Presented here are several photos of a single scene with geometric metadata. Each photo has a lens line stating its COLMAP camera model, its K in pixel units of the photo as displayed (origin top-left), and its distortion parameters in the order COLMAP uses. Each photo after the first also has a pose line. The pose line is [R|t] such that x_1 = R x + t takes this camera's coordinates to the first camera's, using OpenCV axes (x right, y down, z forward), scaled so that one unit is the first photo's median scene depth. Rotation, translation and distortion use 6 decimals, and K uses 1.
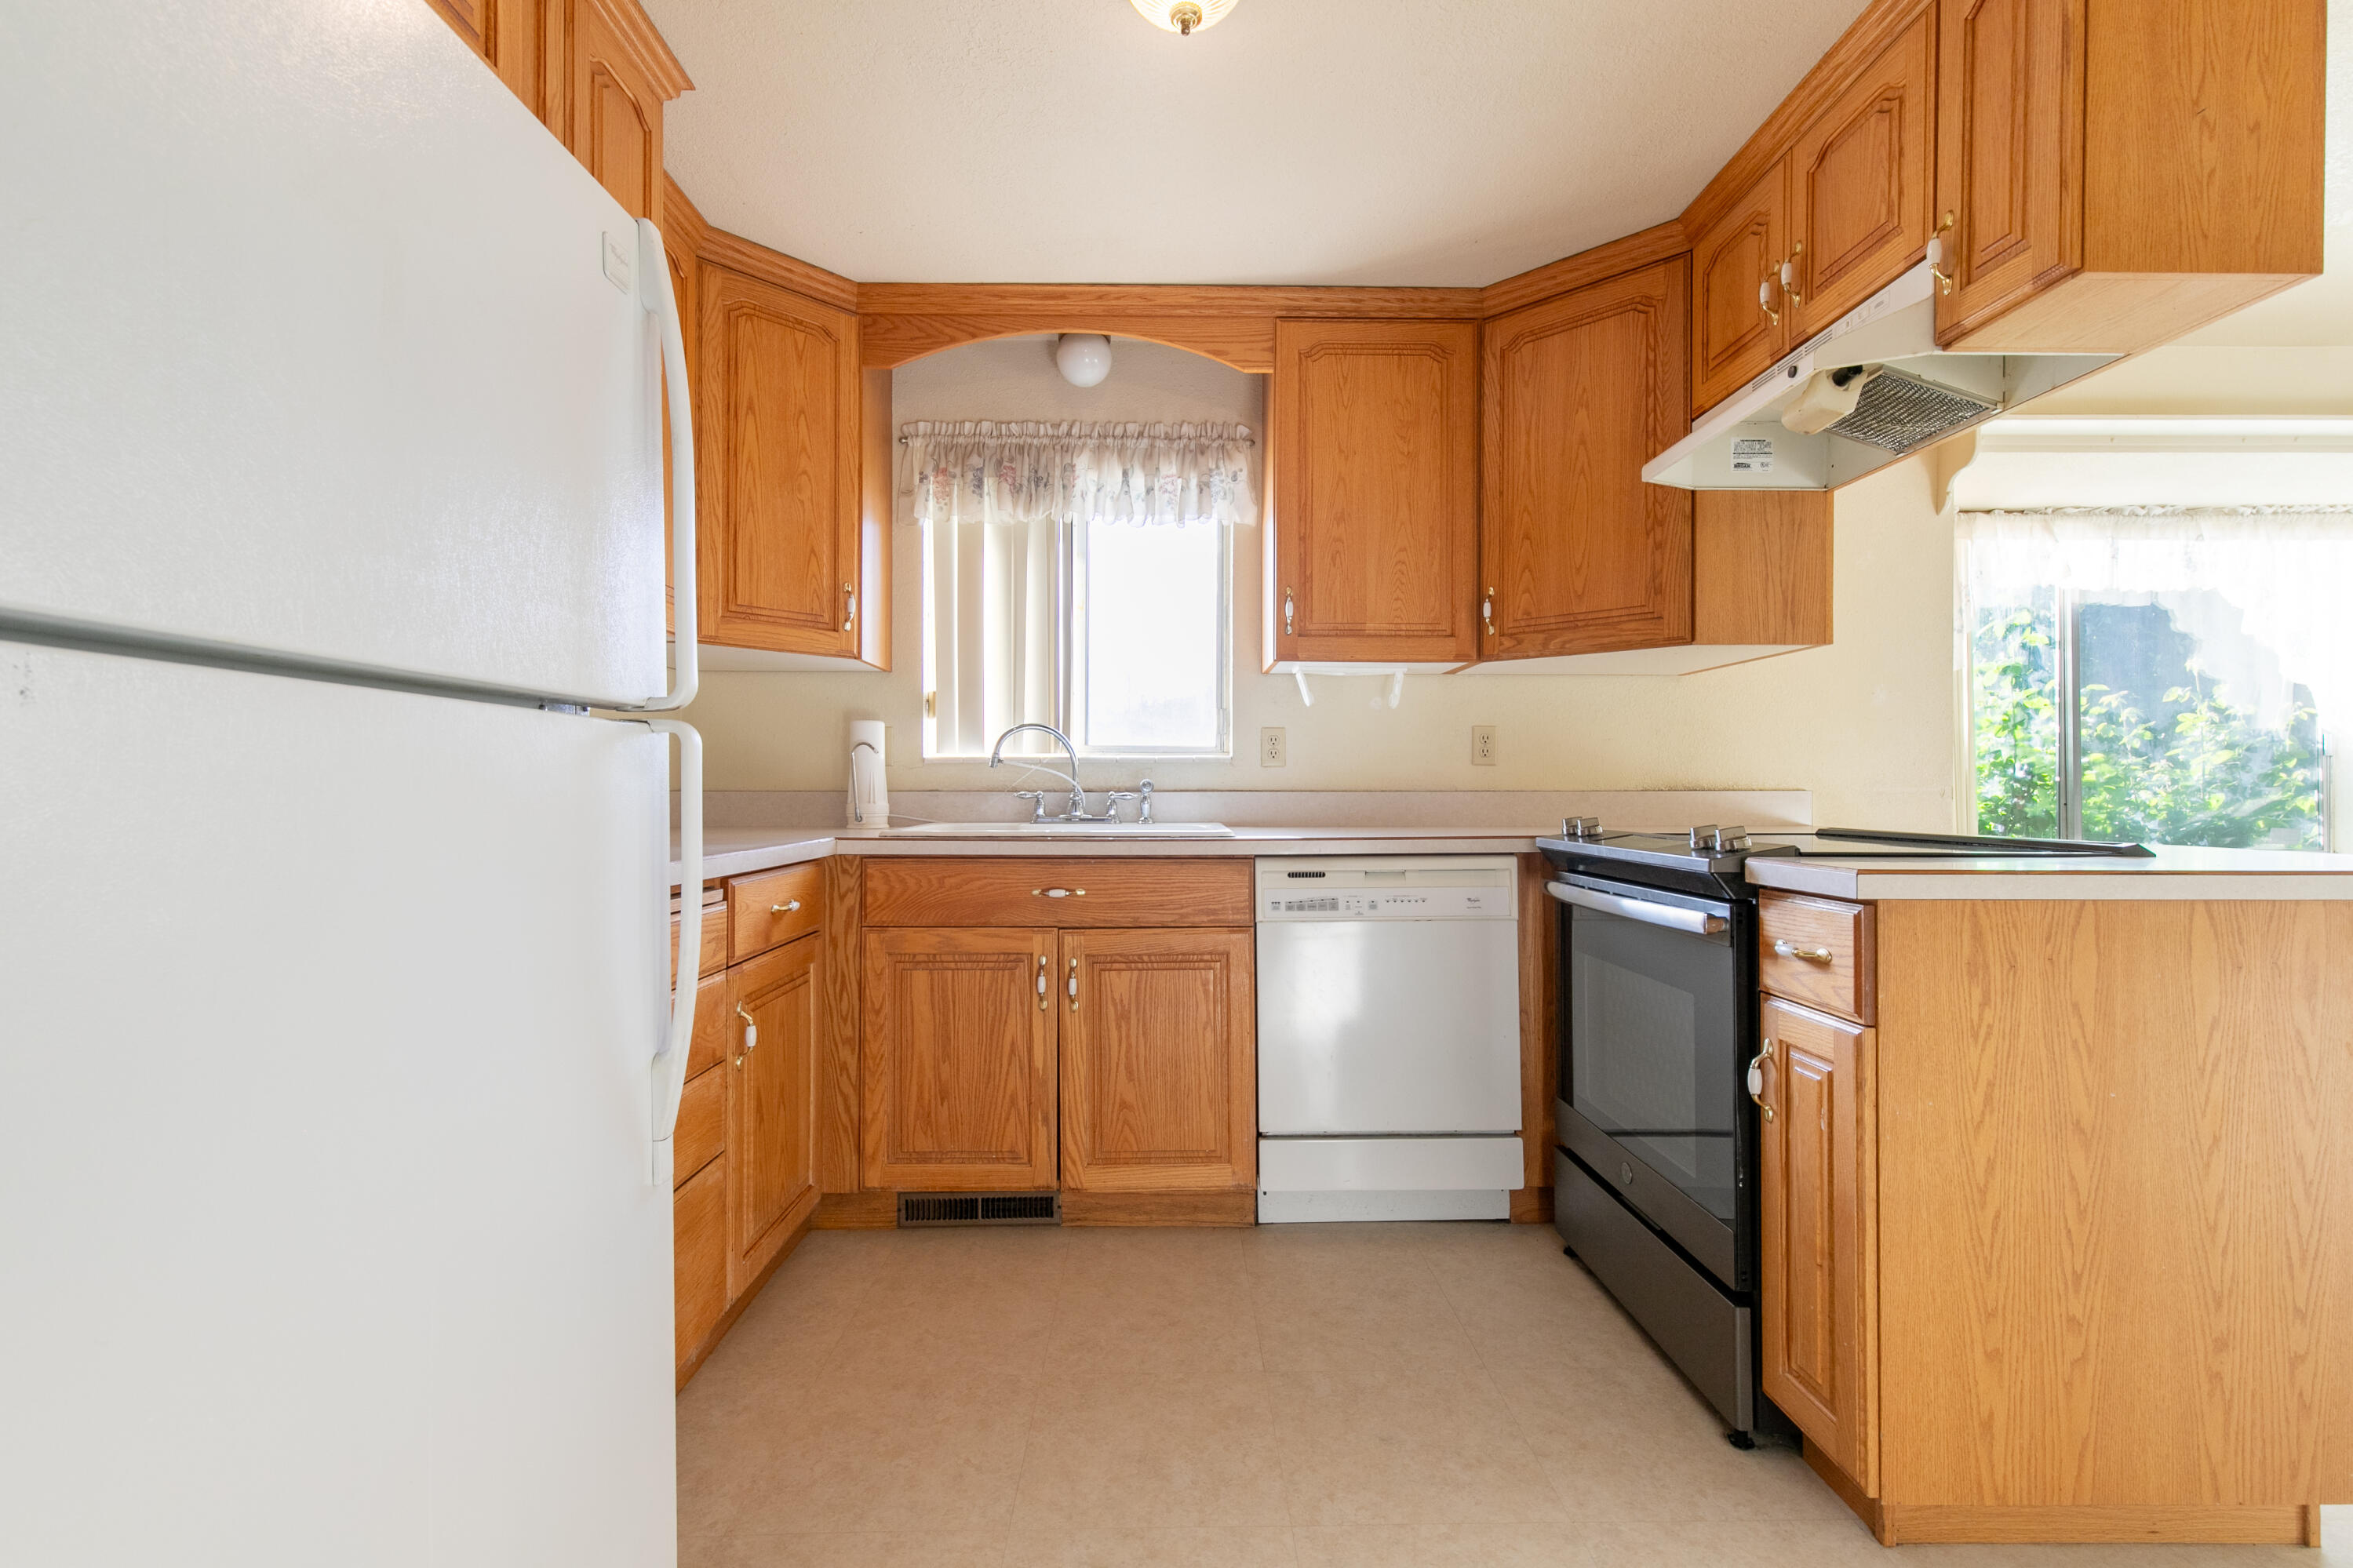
lens RADIAL K [[1066.9, 0, 1182.0], [0, 1066.9, 785.8], [0, 0, 1]] dist [0.009642, -0.002757]
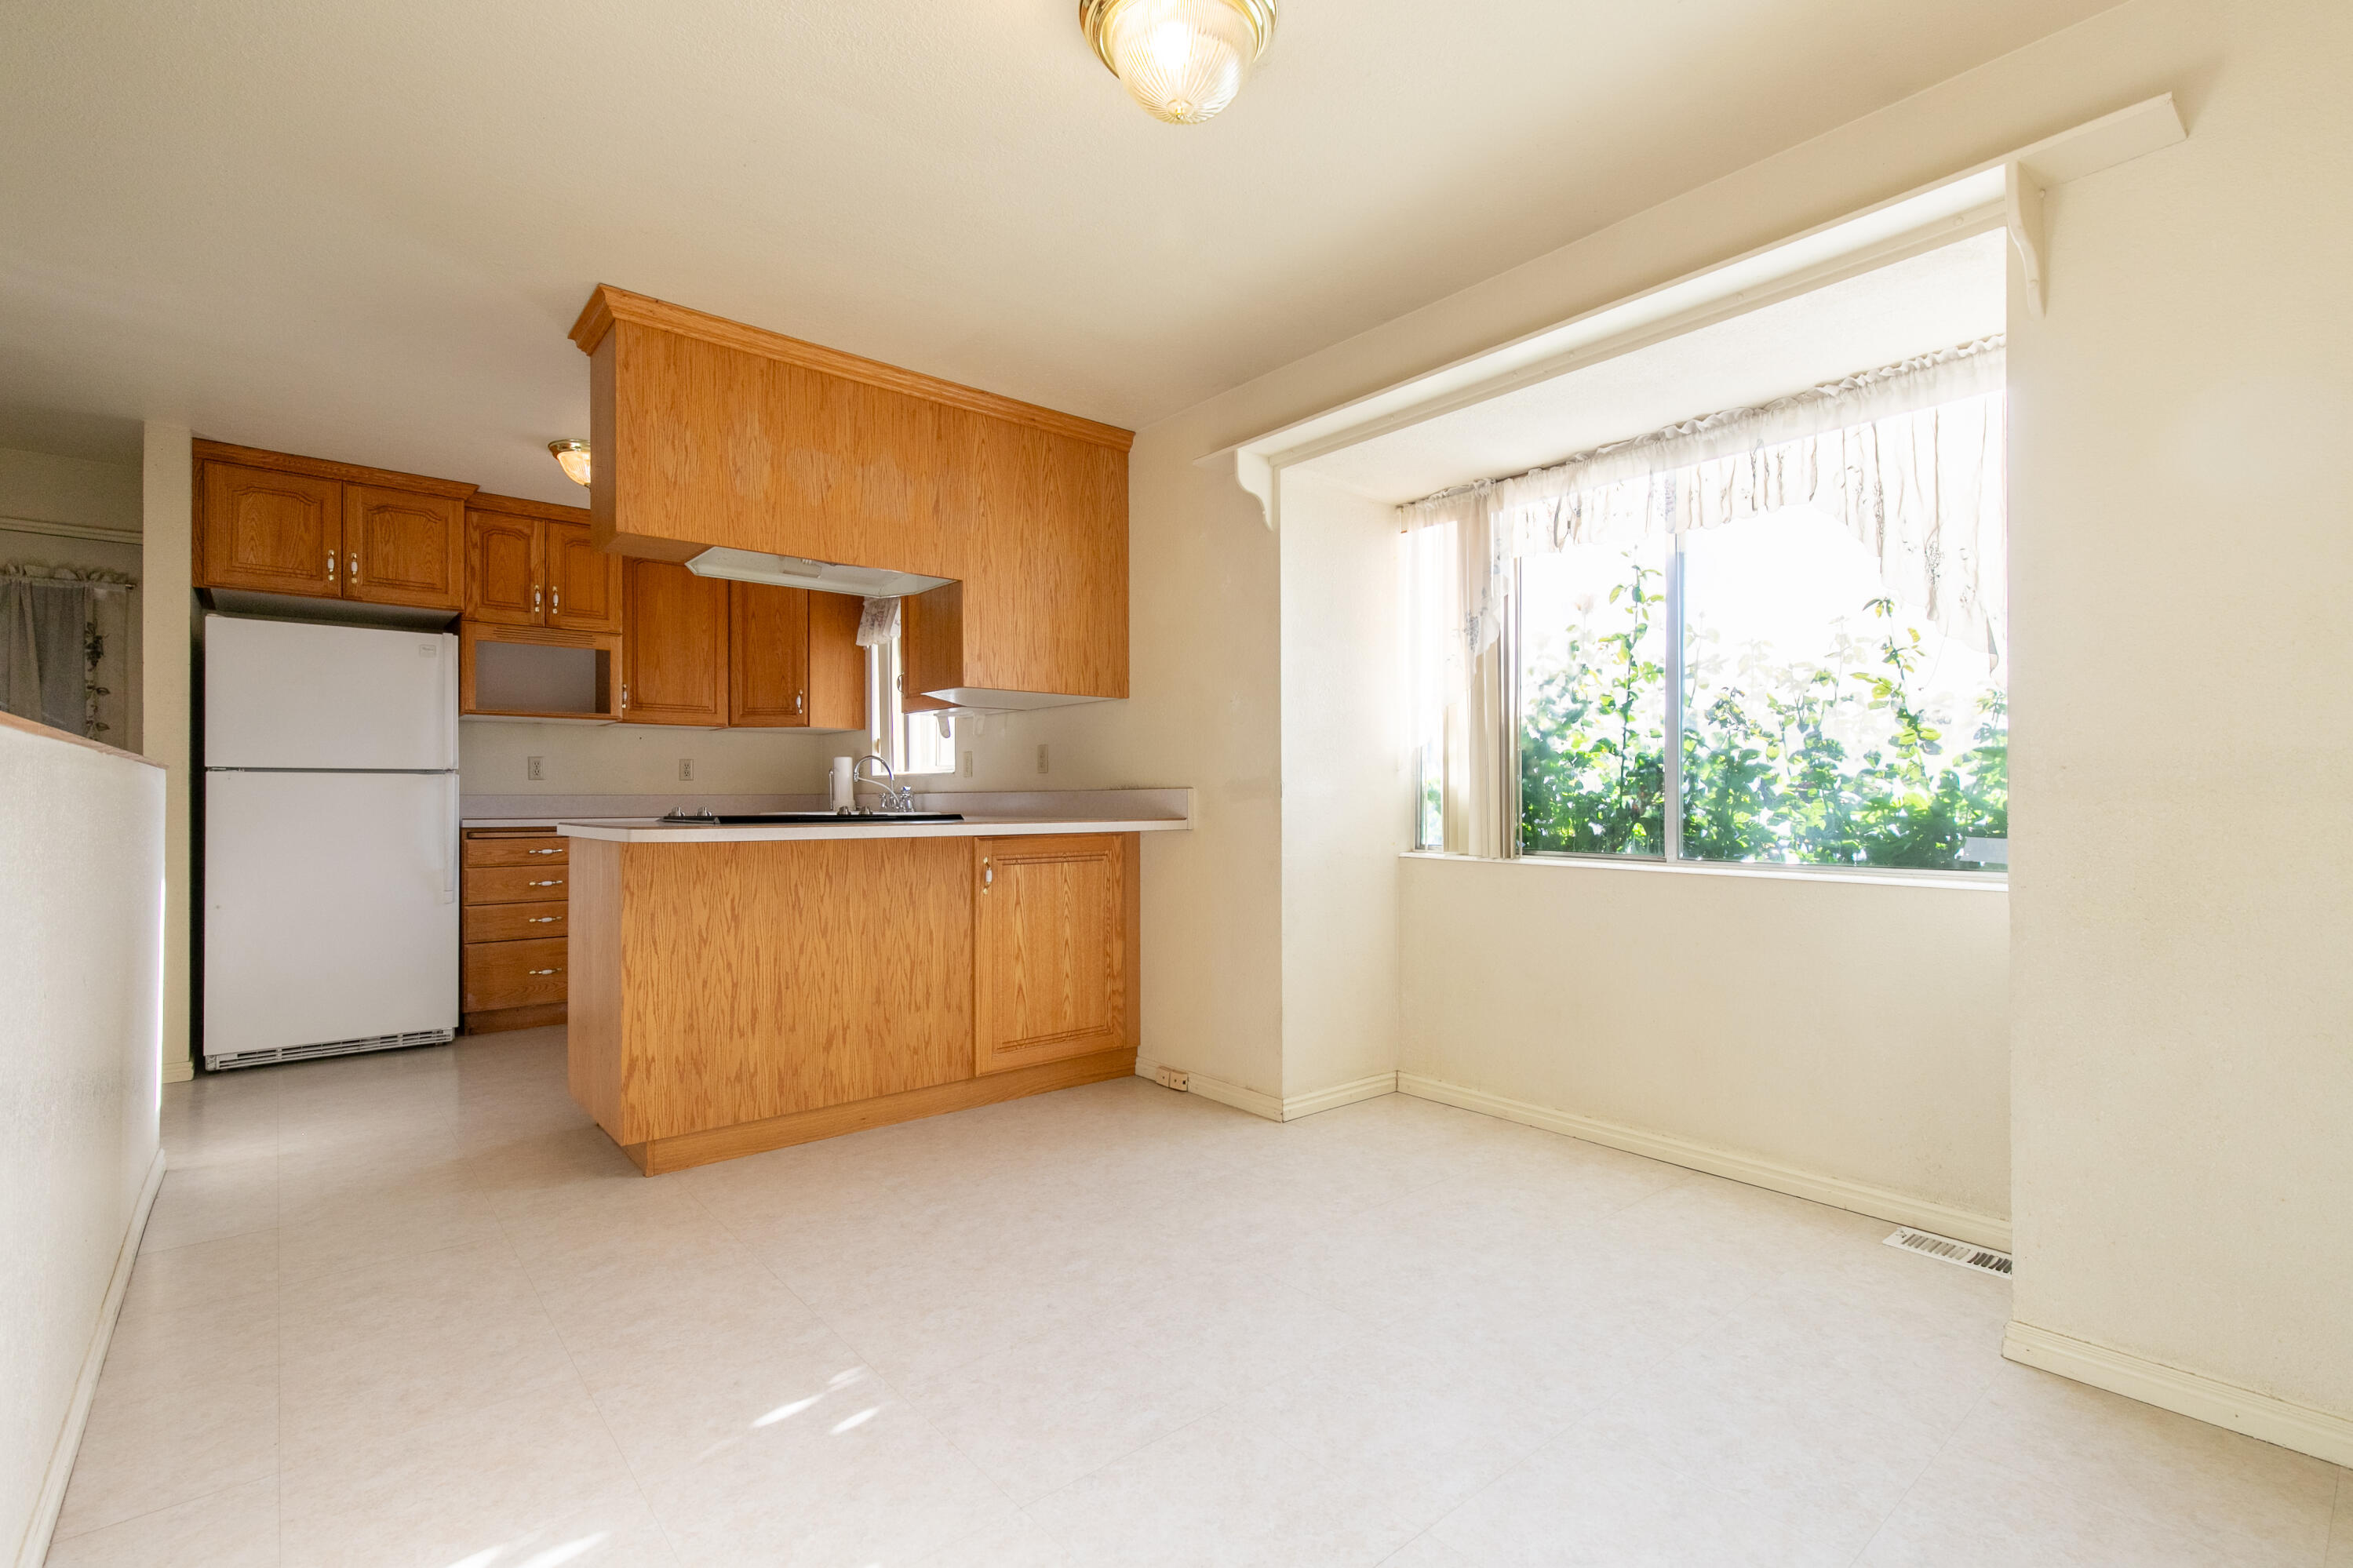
lens RADIAL K [[1066.9, 0, 1182.0], [0, 1066.9, 785.8], [0, 0, 1]] dist [0.009642, -0.002757]
pose [[0.638727, -0.014013, -0.769306, 1.868498], [0.010389, 0.999900, -0.009587, 0.015166], [0.769363, -0.001869, 0.638809, 0.313371]]
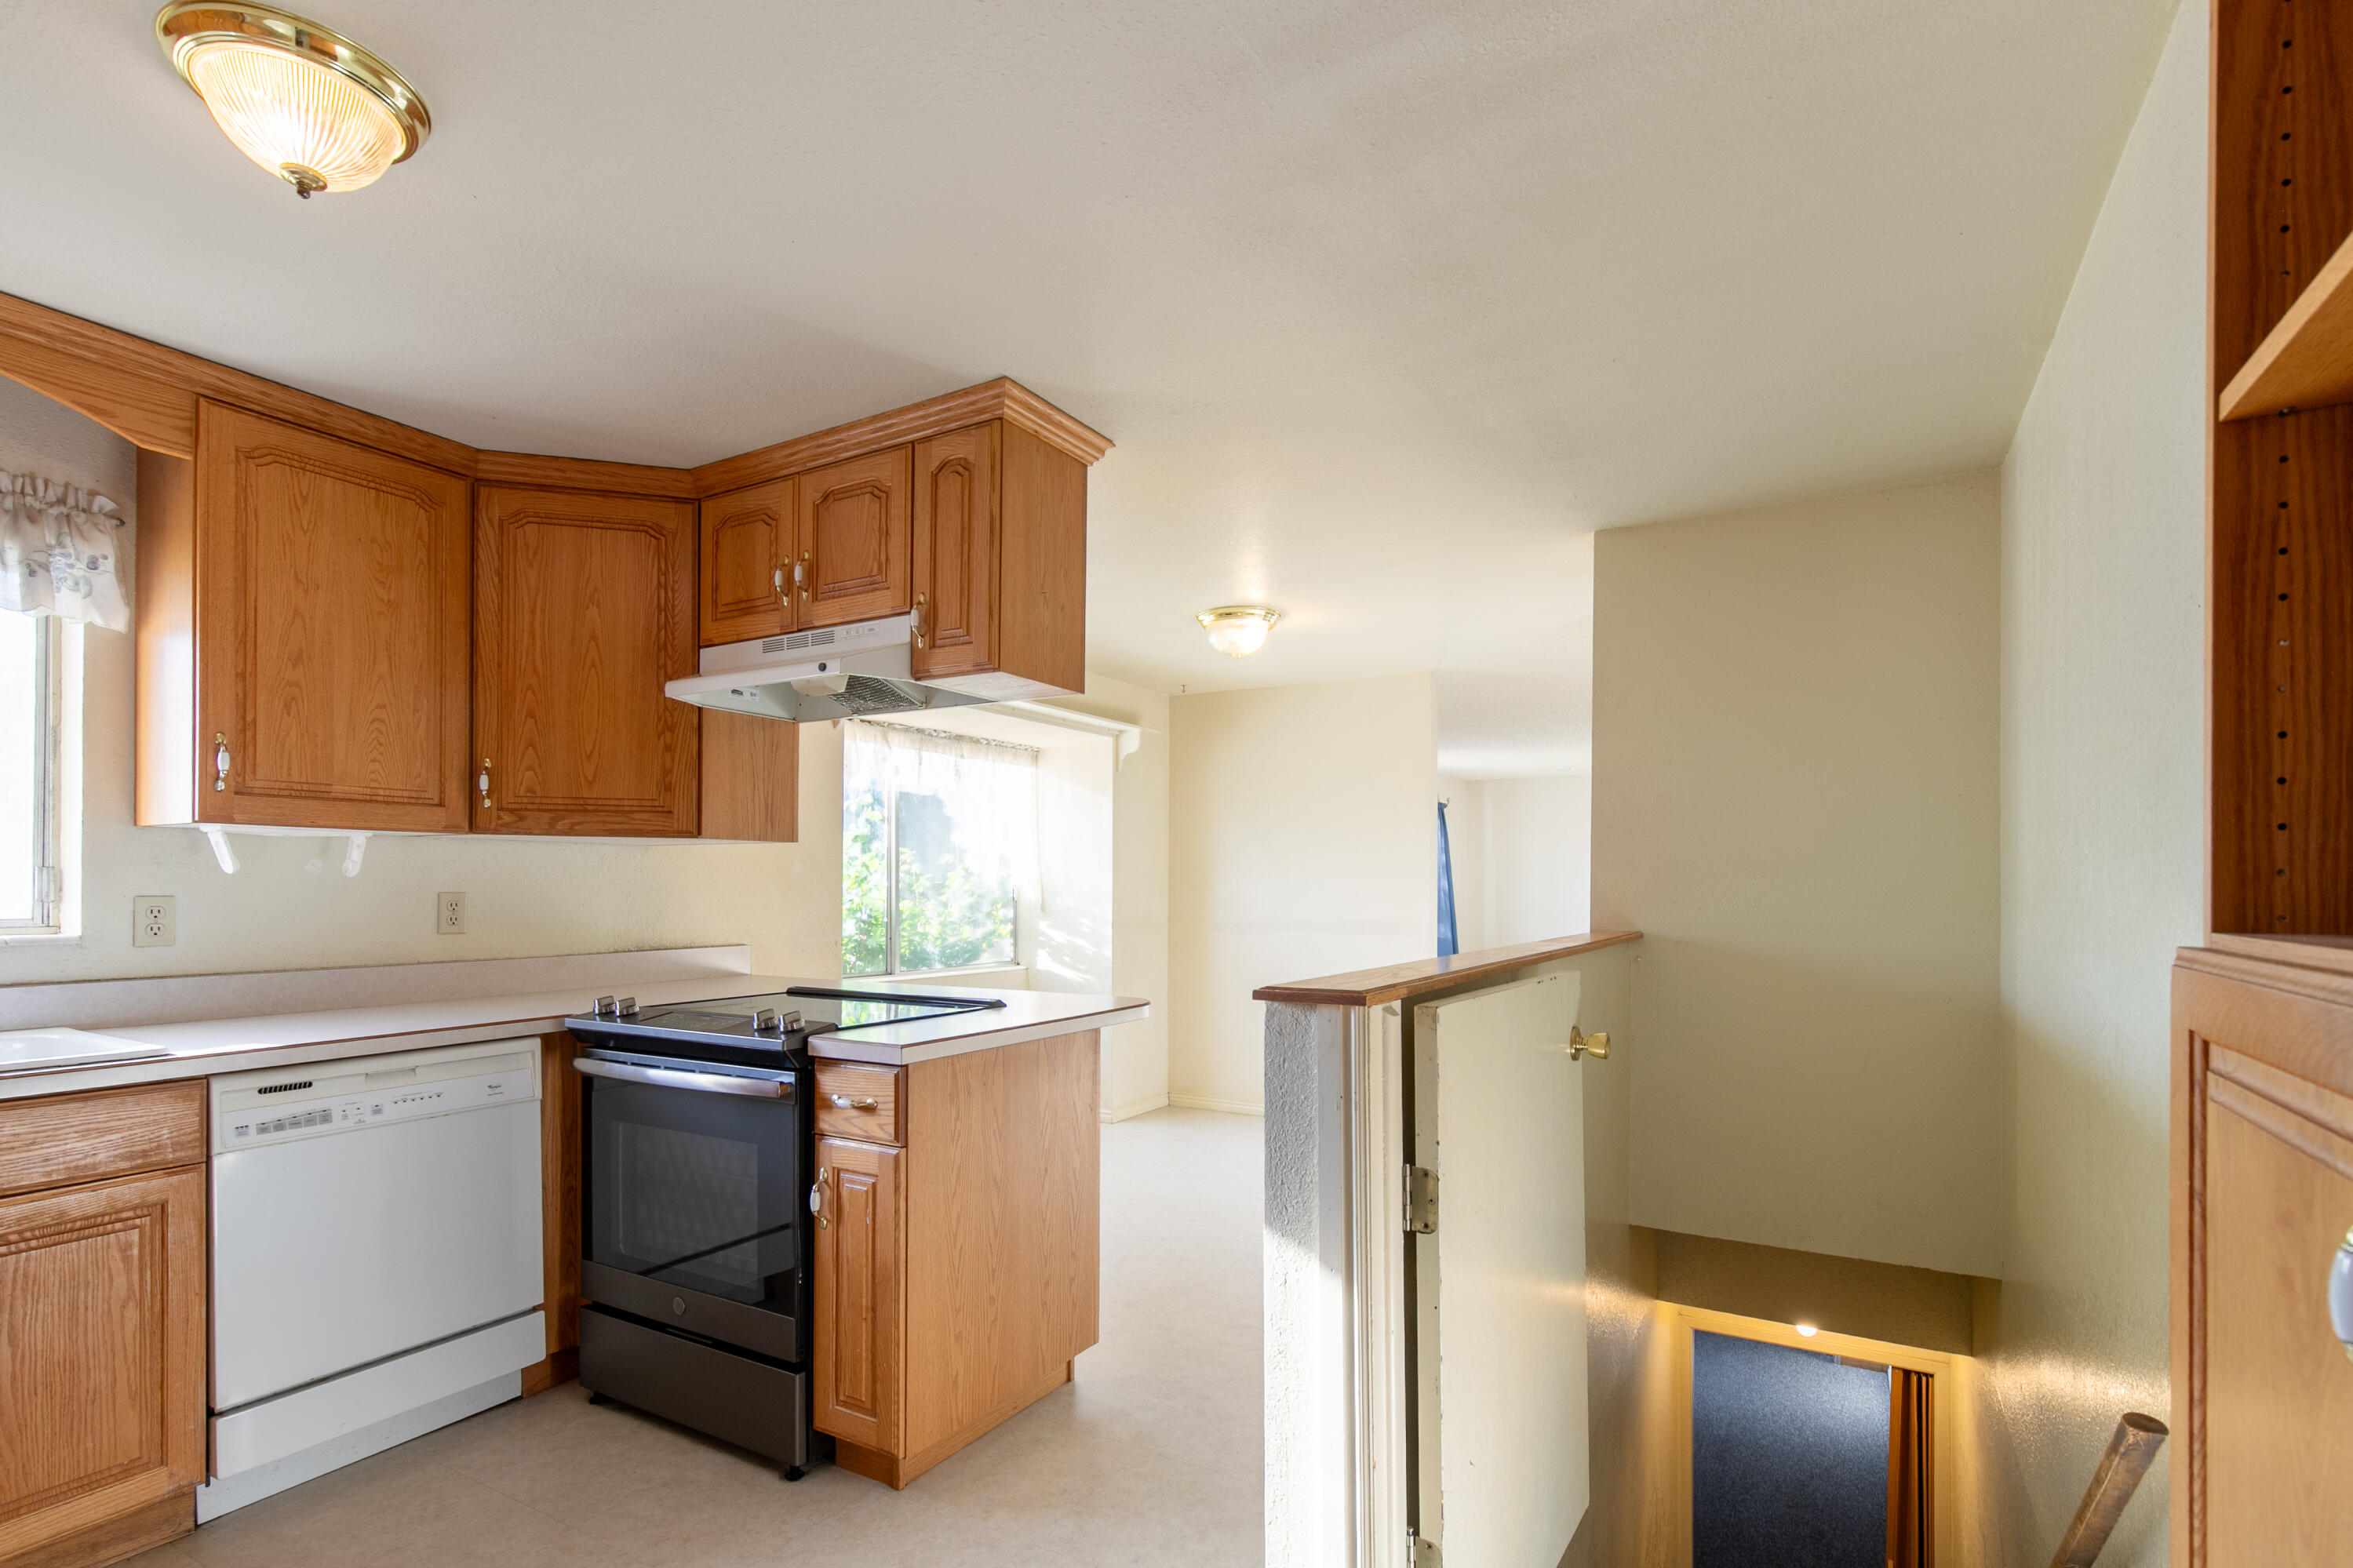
lens RADIAL K [[1097.1, 0, 1209.0], [0, 1097.1, 881.9], [0, 0, 1]] dist [0.009002, -0.000923]
pose [[0.505271, 0.004900, 0.862947, -0.276686], [-0.007966, 0.999968, -0.001014, -0.087537], [-0.862924, -0.006362, 0.505294, -0.088701]]
